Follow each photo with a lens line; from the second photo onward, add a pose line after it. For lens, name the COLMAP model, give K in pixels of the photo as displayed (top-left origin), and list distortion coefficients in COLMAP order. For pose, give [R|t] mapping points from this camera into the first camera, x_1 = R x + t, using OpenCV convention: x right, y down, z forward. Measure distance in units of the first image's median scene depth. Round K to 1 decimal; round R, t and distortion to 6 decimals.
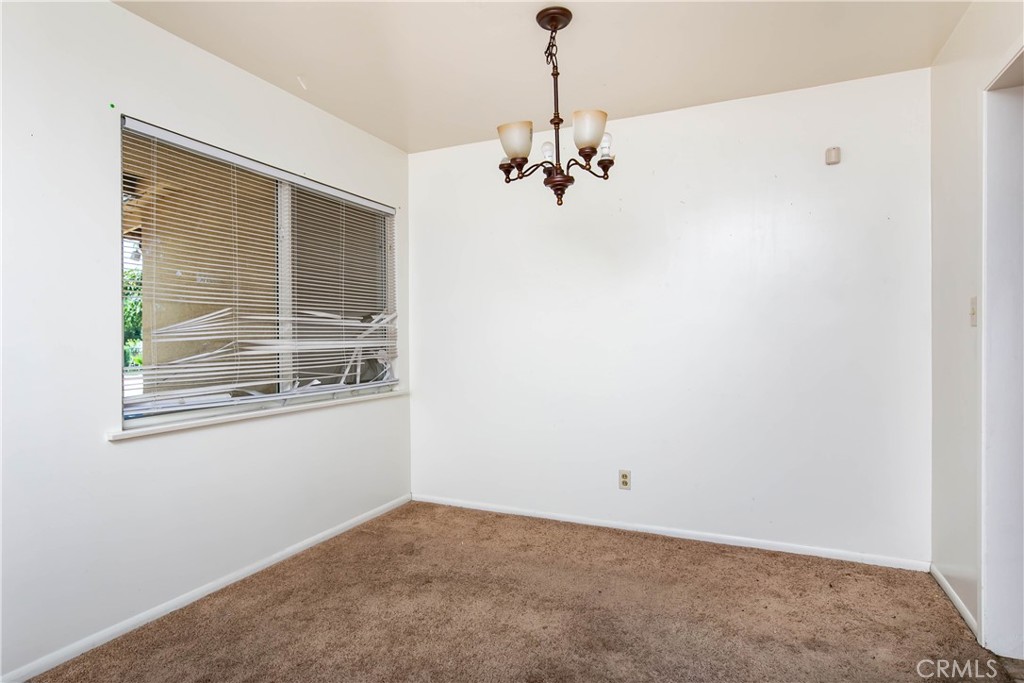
lens RADIAL K [[569.4, 0, 513.4], [0, 569.4, 345.6], [0, 0, 1]] dist [-0.003219, -0.000563]
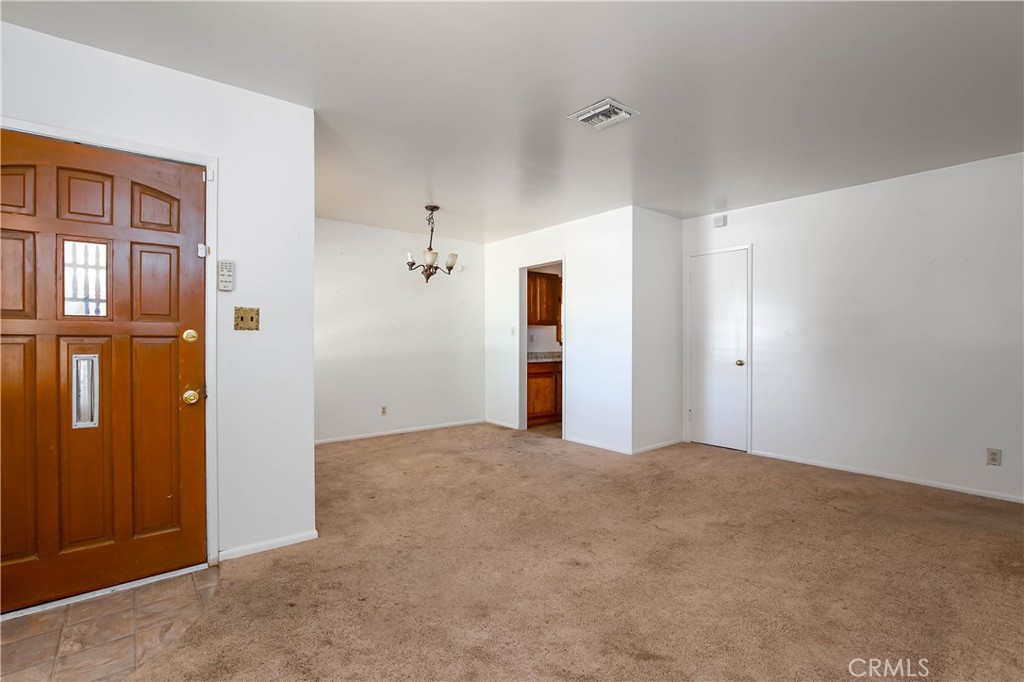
lens RADIAL K [[467.6, 0, 502.2], [0, 467.6, 343.6], [0, 0, 1]] dist [-0.034447, 0.007482]
pose [[0.471490, -0.000206, 0.881872, -1.431441], [0.007680, 0.999963, -0.003873, 0.015097], [-0.881838, 0.008599, 0.471474, -0.185996]]
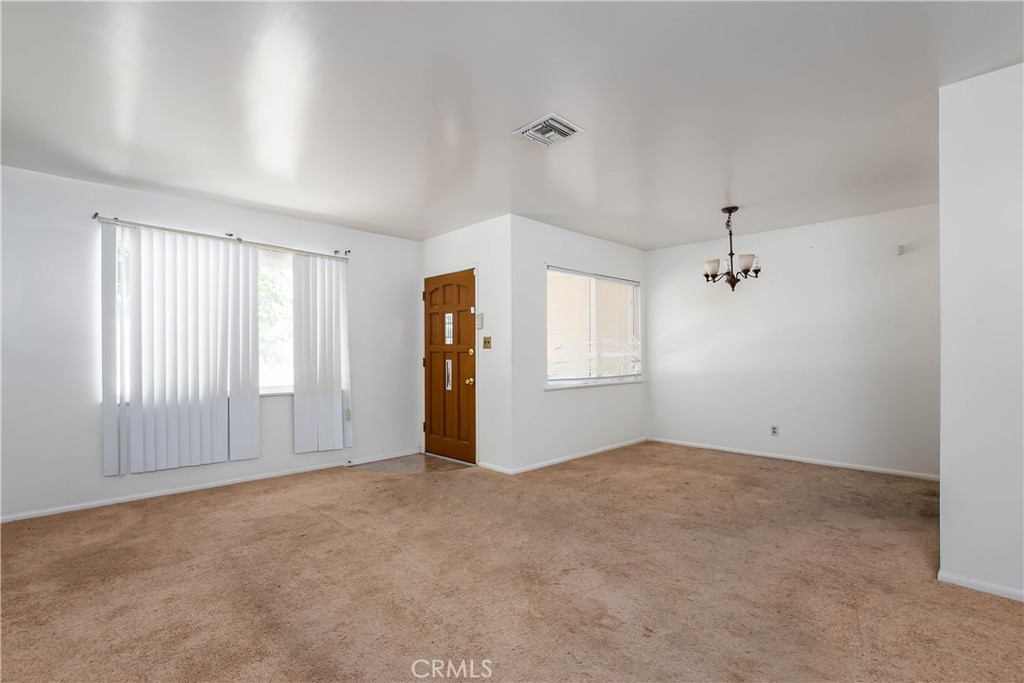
lens RADIAL K [[467.6, 0, 506.4], [0, 467.6, 349.4], [0, 0, 1]] dist [-0.034447, 0.007482]
pose [[0.923845, 0.001545, -0.382763, -0.039839], [-0.007871, 0.999857, -0.014961, 0.009412], [0.382685, 0.016834, 0.923726, -0.937305]]
